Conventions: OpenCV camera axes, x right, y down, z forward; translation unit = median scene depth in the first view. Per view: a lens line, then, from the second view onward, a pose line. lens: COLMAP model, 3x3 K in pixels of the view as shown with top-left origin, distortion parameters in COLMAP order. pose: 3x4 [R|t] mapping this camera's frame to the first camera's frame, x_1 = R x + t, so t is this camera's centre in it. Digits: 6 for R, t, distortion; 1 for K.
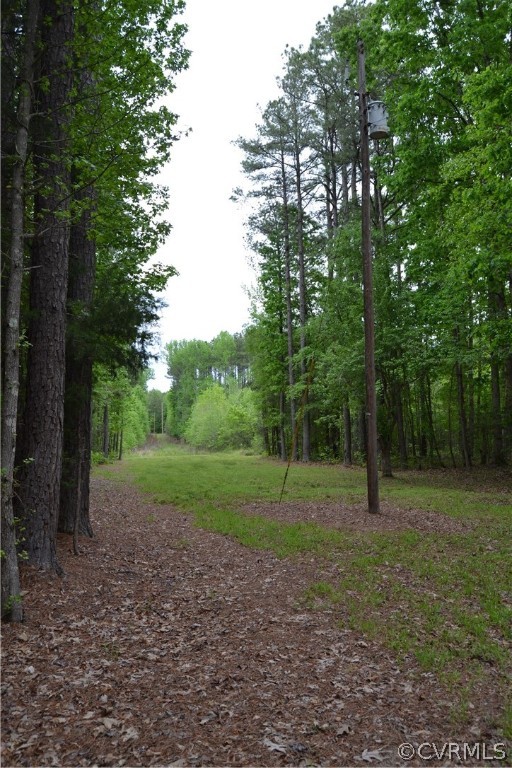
lens RADIAL K [[608.9, 0, 255.1], [0, 608.9, 386.2], [0, 0, 1]] dist [-0.099586, 0.044862]
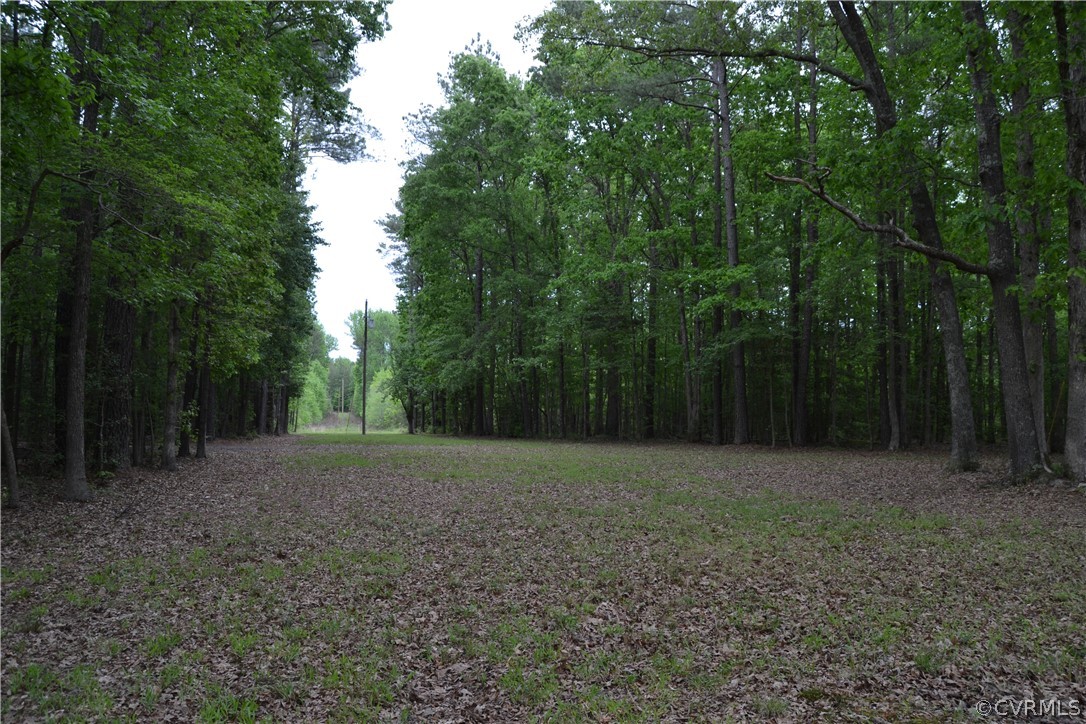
lens RADIAL K [[861.0, 0, 546.8], [0, 861.0, 365.6], [0, 0, 1]] dist [-0.099586, 0.044862]
pose [[0.997471, 0.030079, 0.064392, 0.106726], [-0.031219, 0.999372, 0.016772, -0.037090], [-0.063847, -0.018739, 0.997784, -0.476348]]
